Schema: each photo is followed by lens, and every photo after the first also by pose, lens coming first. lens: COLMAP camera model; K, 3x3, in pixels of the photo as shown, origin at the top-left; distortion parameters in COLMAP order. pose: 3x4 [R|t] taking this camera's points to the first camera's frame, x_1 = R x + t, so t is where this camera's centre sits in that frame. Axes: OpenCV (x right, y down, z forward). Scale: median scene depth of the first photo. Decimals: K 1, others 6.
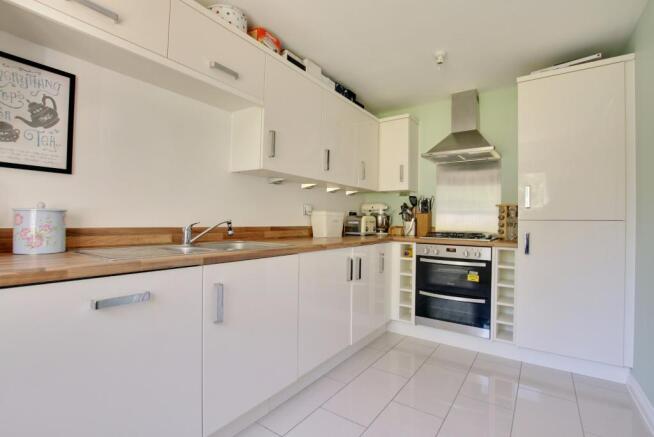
lens RADIAL K [[313.6, 0, 327.0], [0, 313.6, 218.5], [0, 0, 1]] dist [-0.001829, -0.000362]
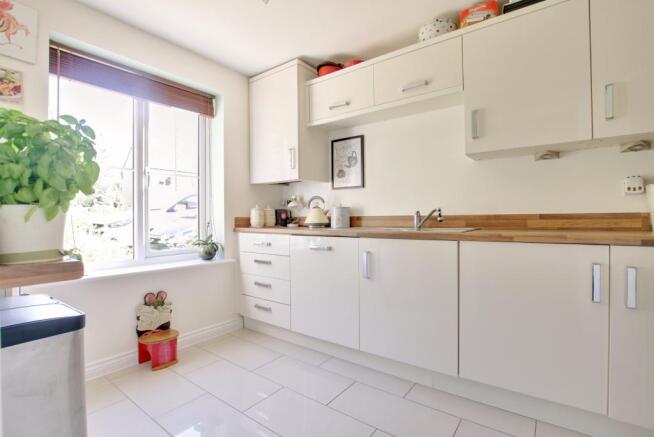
lens RADIAL K [[313.6, 0, 327.0], [0, 313.6, 218.5], [0, 0, 1]] dist [-0.001829, -0.000362]
pose [[-0.030603, 0.026177, -0.999189, 0.846884], [0.038714, 0.998938, 0.024984, -0.004657], [0.998782, -0.037918, -0.031584, 0.623365]]
